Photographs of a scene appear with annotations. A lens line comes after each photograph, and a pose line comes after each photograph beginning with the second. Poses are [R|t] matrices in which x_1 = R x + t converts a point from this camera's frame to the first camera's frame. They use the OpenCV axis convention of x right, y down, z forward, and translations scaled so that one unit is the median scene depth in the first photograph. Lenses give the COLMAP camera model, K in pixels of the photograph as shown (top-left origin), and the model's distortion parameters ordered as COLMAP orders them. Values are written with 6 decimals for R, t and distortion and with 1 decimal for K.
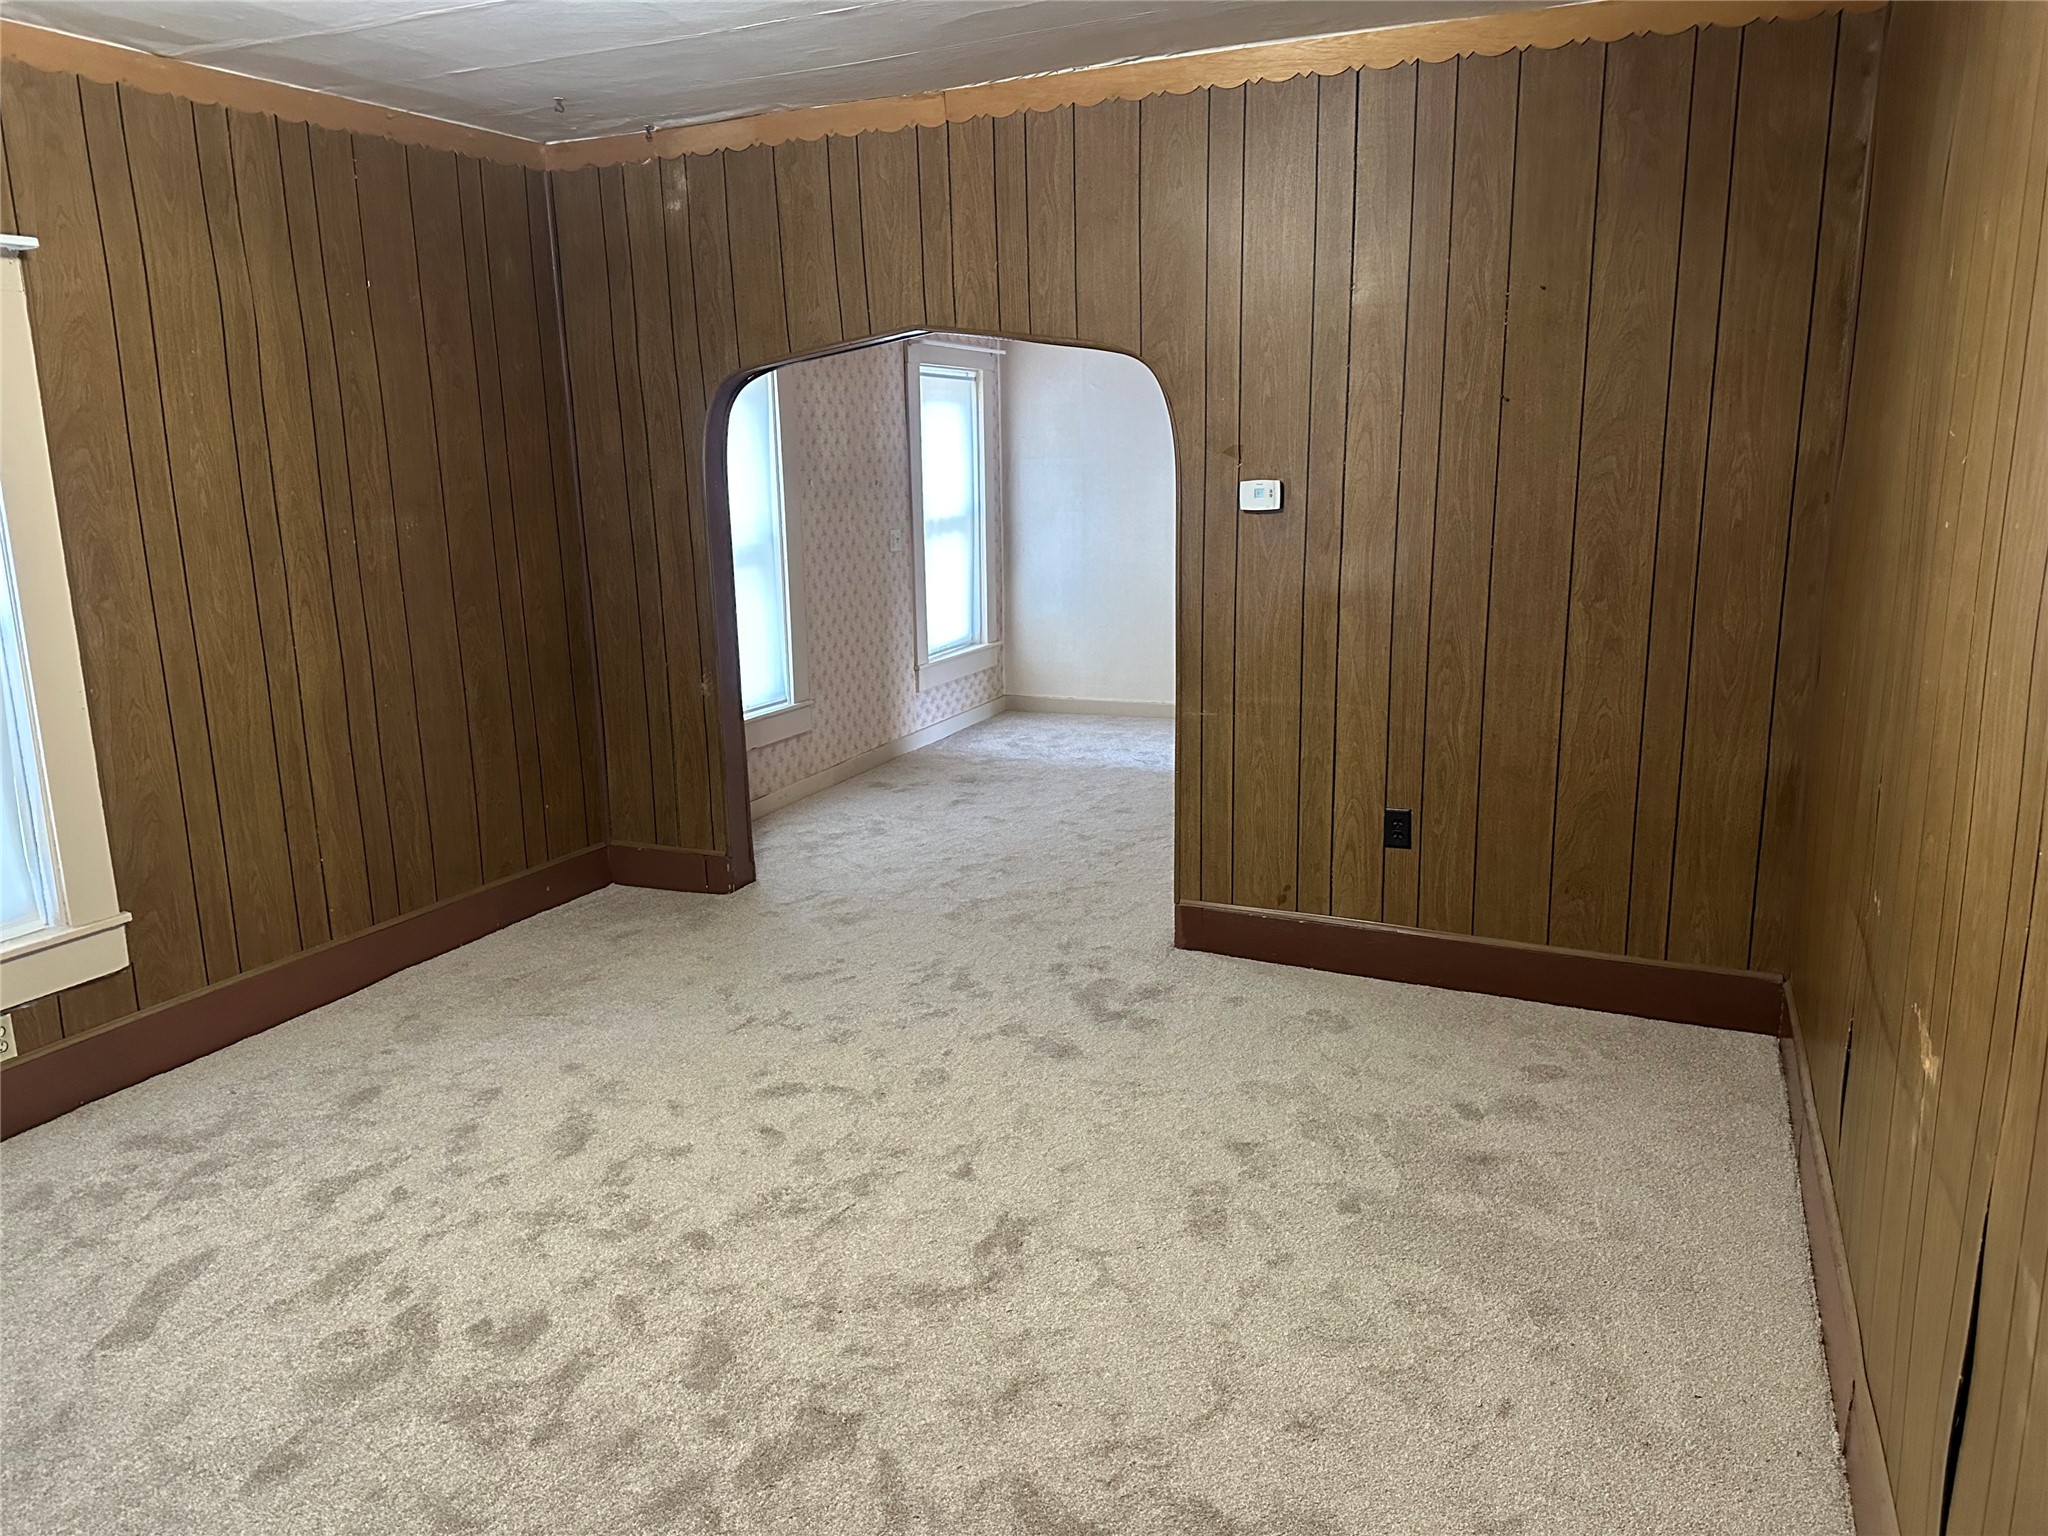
lens RADIAL K [[1501.8, 0, 1061.1], [0, 1501.8, 795.5], [0, 0, 1]] dist [0.075922, -0.074780]
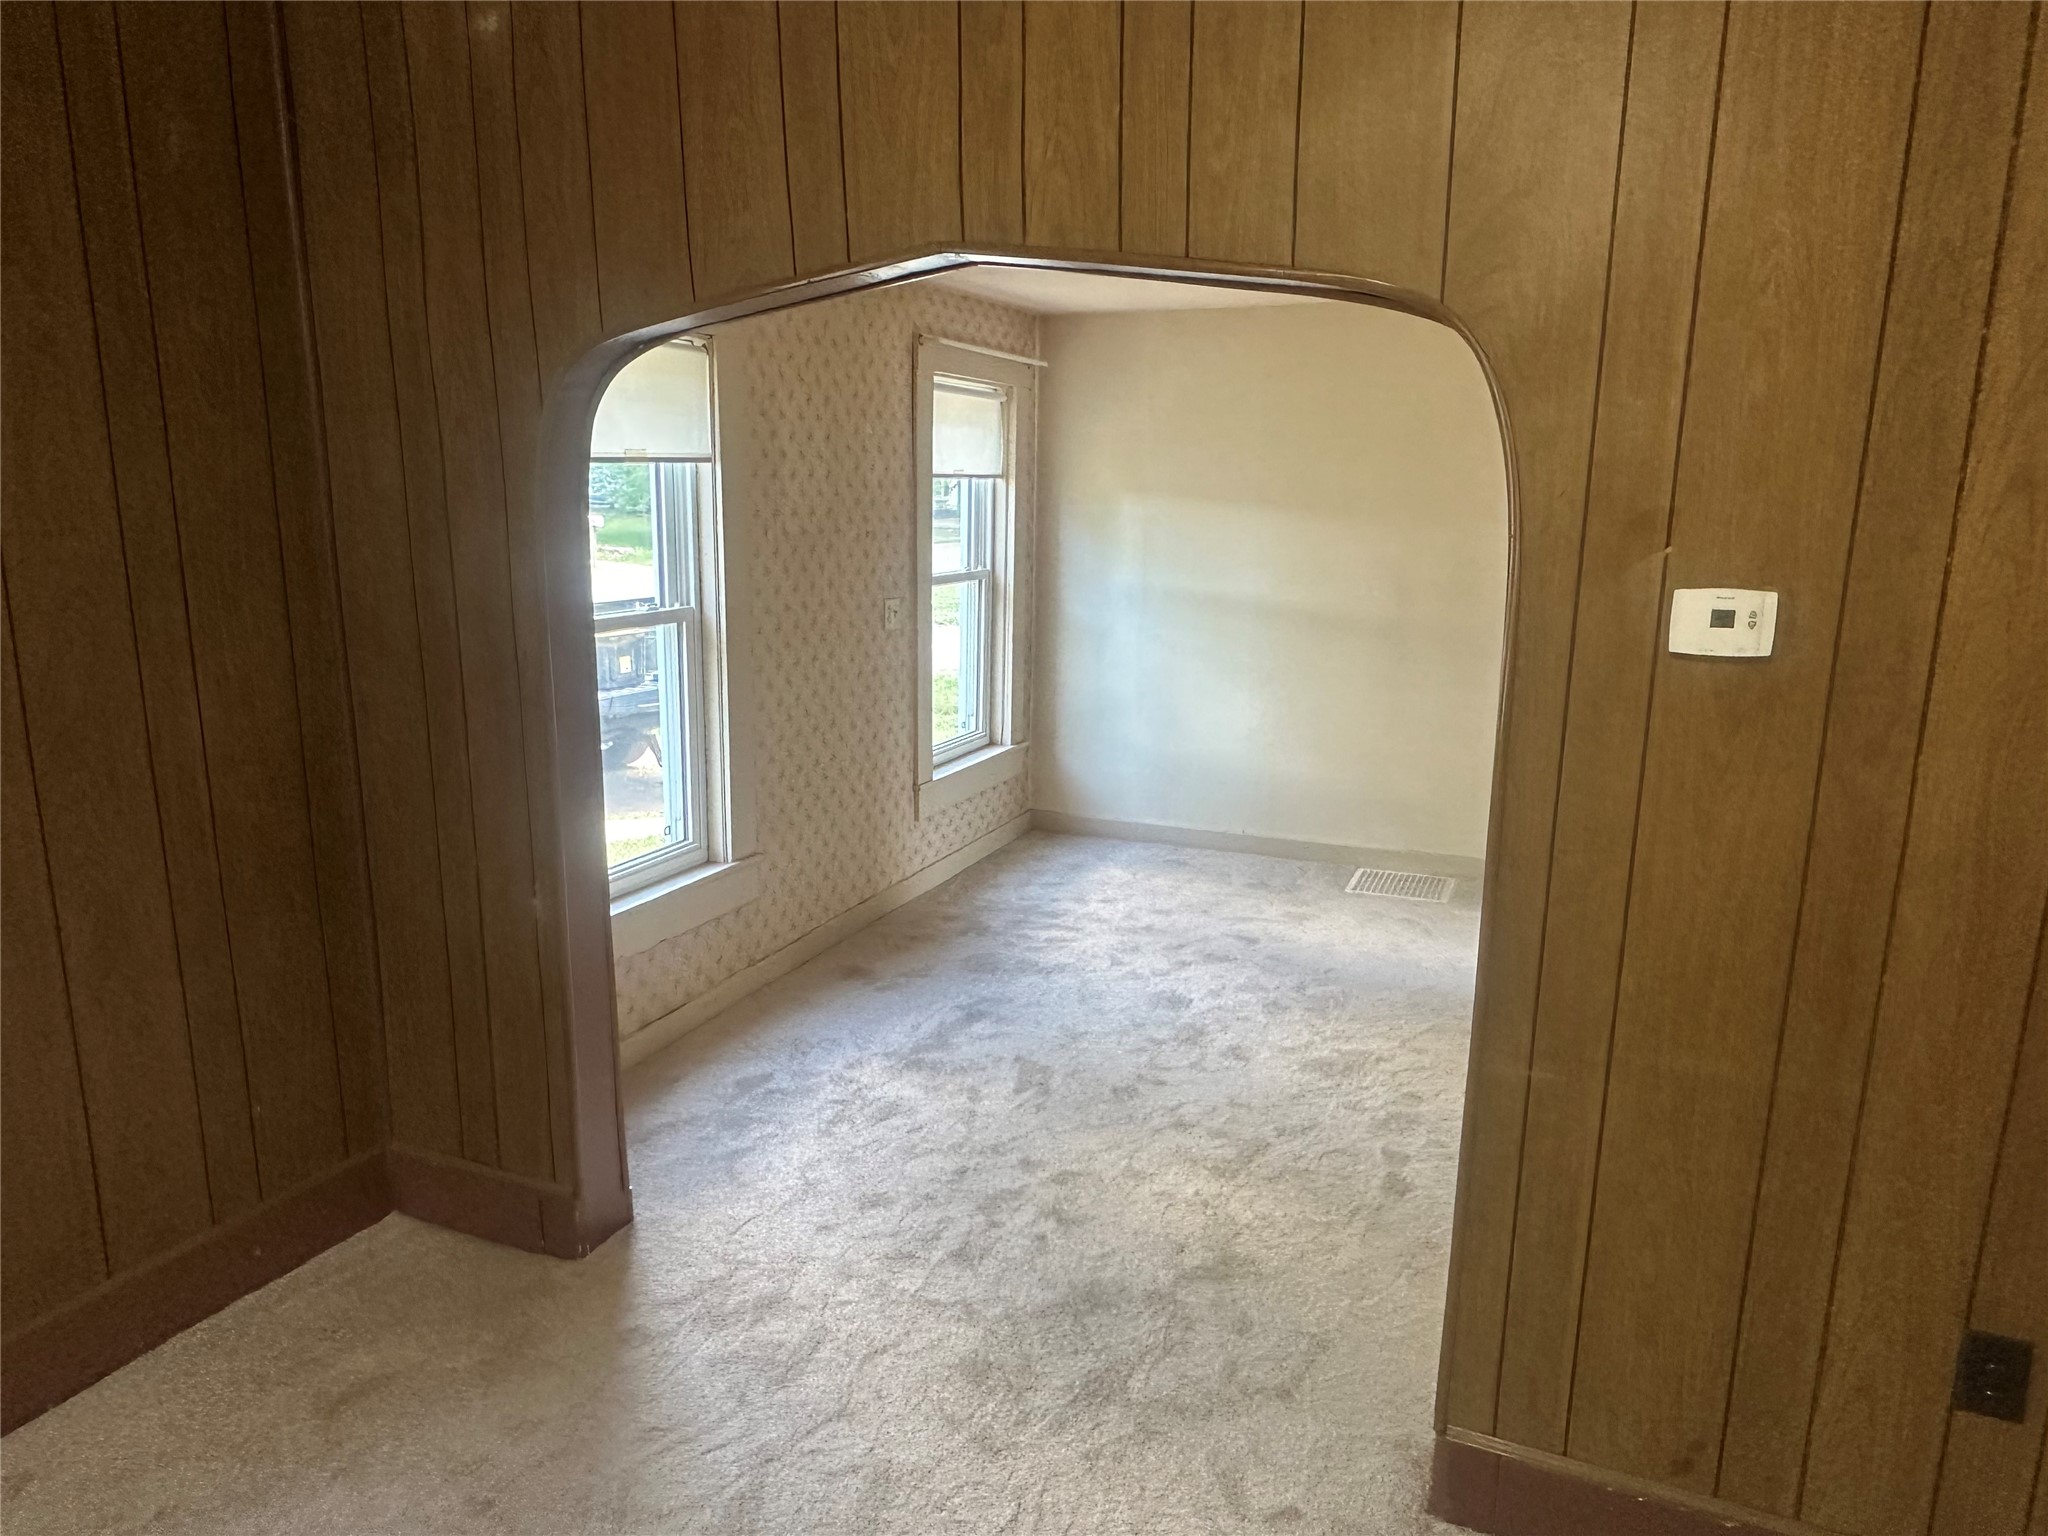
lens RADIAL K [[1328.5, 0, 1038.8], [0, 1328.5, 768.5], [0, 0, 1]] dist [-0.004538, 0.002049]
pose [[0.999642, 0.026722, 0.001251, -0.042531], [-0.026698, 0.999516, -0.015966, -0.095276], [-0.001677, 0.015927, 0.999872, 0.403666]]
